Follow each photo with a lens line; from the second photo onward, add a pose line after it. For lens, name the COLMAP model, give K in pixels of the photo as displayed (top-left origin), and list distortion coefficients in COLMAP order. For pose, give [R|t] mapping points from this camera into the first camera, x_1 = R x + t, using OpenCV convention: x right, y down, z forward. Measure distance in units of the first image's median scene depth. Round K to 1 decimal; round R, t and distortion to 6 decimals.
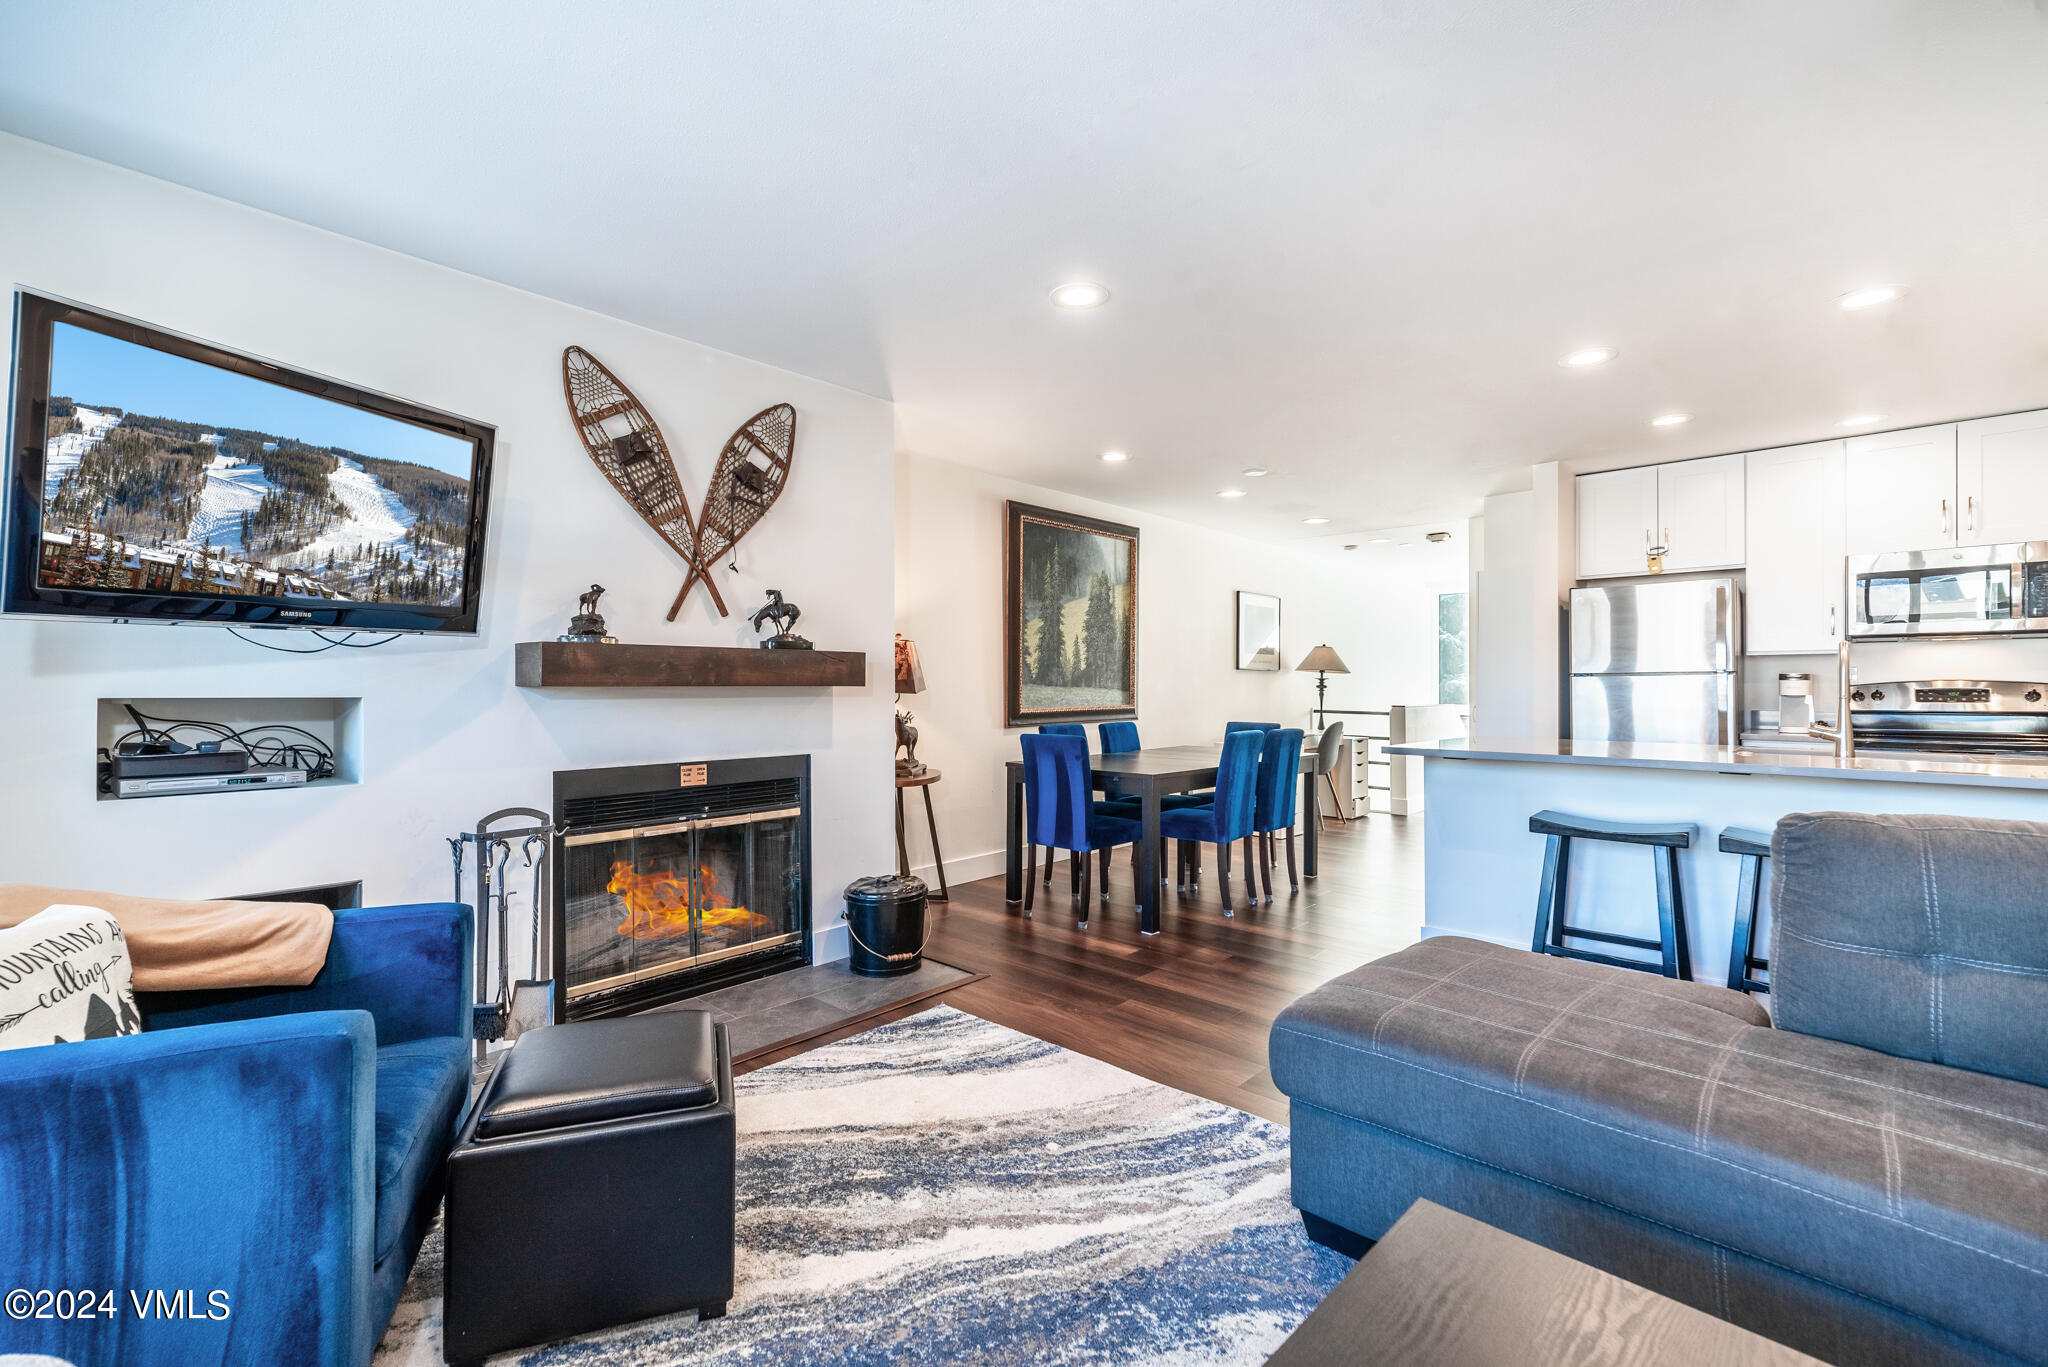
lens RADIAL K [[877.5, 0, 1024.0], [0, 877.5, 683.5], [0, 0, 1]] dist [0.001194, -0.000140]
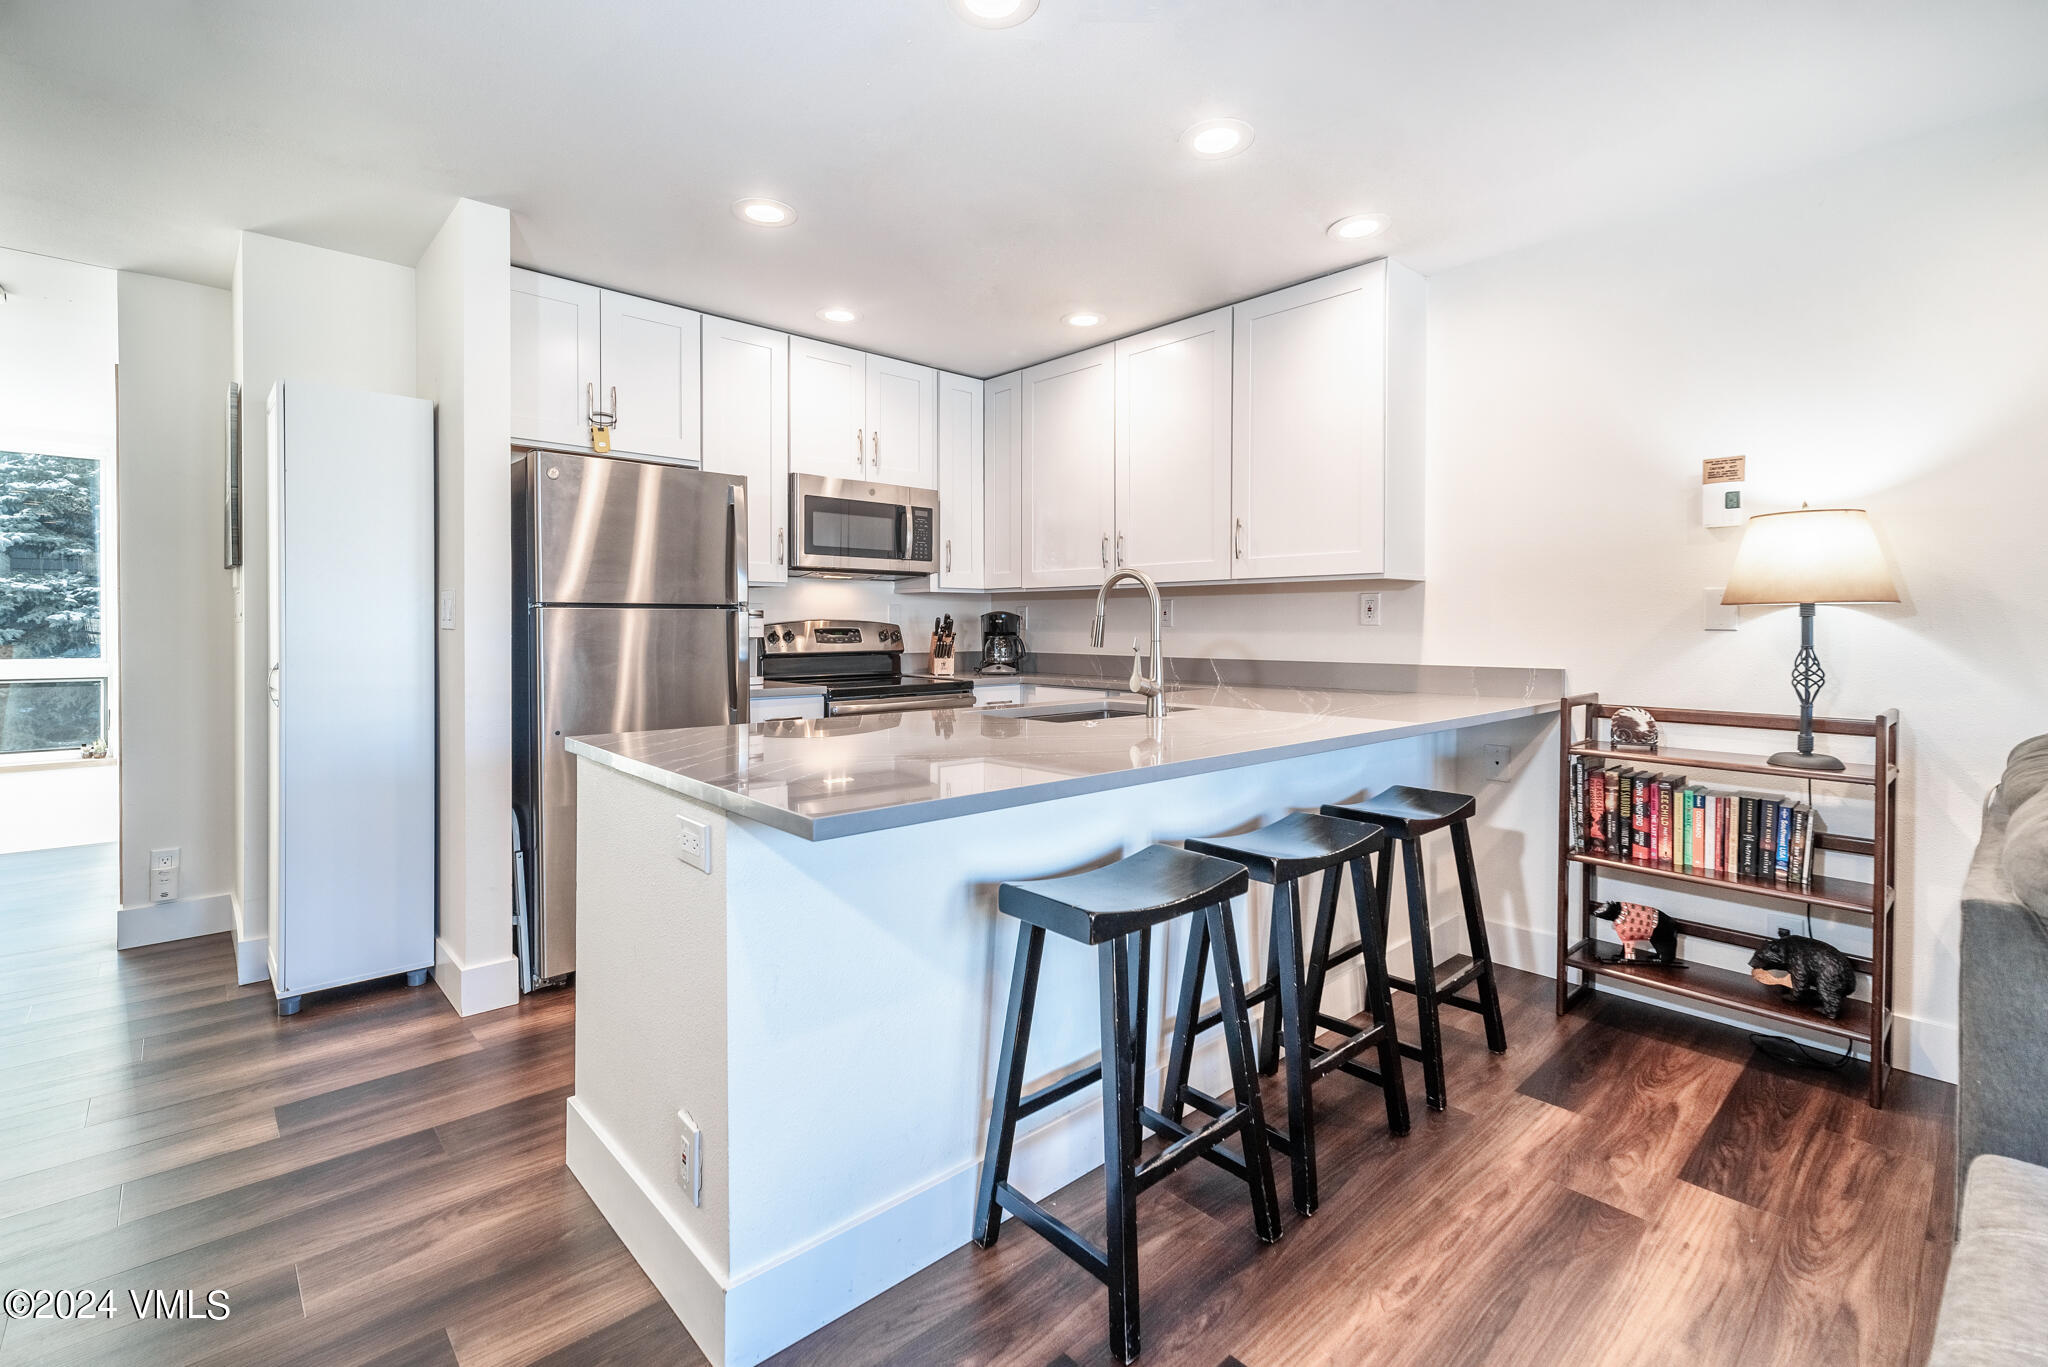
lens RADIAL K [[911.0, 0, 1018.2], [0, 911.0, 637.4], [0, 0, 1]] dist [0.009425, 0.000242]
pose [[0.080657, -0.010426, 0.996687, 0.106598], [-0.005845, 0.999923, 0.010933, 0.003035], [-0.996725, -0.006707, 0.080589, 0.992004]]
